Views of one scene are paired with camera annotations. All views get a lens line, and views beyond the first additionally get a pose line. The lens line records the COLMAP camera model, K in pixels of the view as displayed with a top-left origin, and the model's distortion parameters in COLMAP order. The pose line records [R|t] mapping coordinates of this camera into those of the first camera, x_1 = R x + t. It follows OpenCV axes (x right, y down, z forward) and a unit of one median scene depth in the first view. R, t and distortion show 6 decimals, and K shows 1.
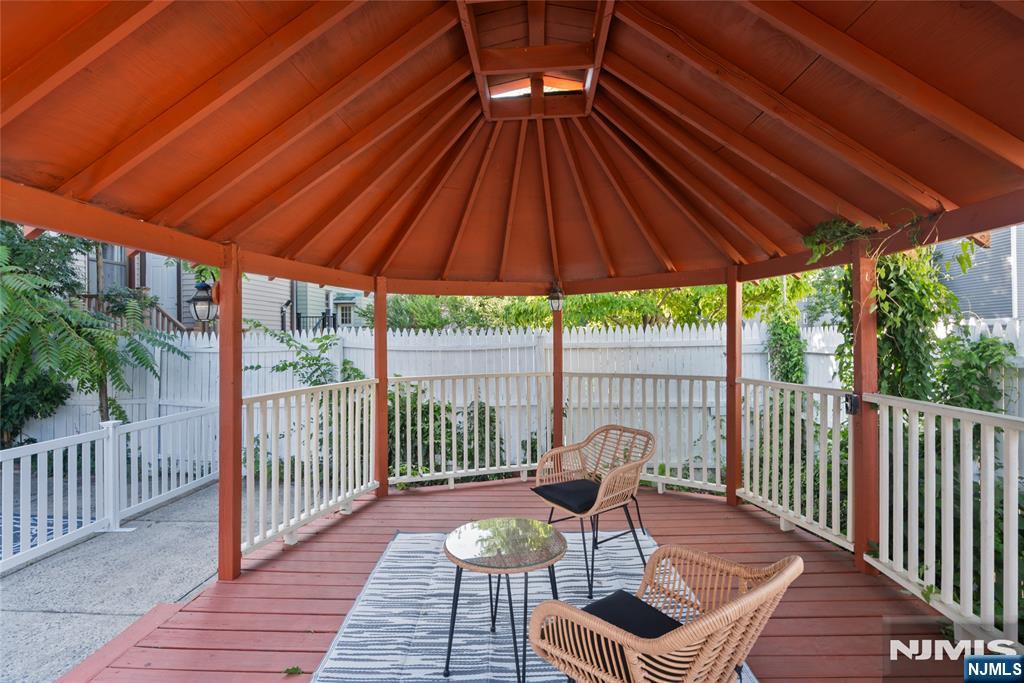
lens RADIAL K [[474.7, 0, 513.2], [0, 474.7, 347.4], [0, 0, 1]] dist [0.000884, 0.000458]
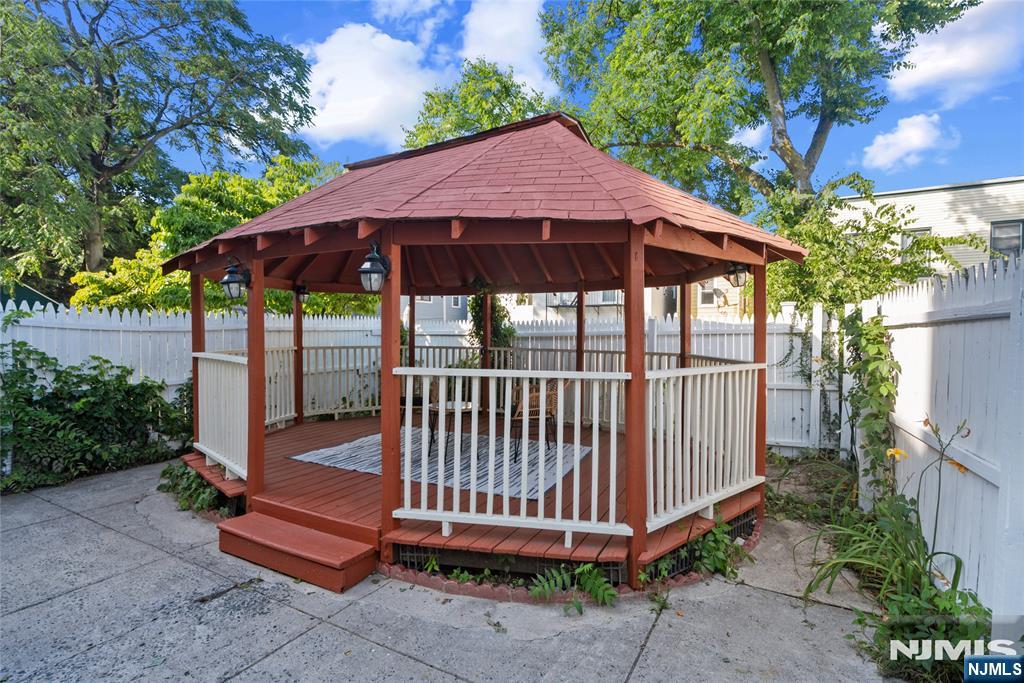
lens RADIAL K [[474.7, 0, 510.1], [0, 474.7, 343.7], [0, 0, 1]] dist [0.000884, 0.000458]
pose [[0.432506, -0.008573, 0.901590, -0.888005], [-0.004134, 0.999925, 0.011492, 0.025377], [-0.901621, -0.008697, 0.432439, -0.138148]]
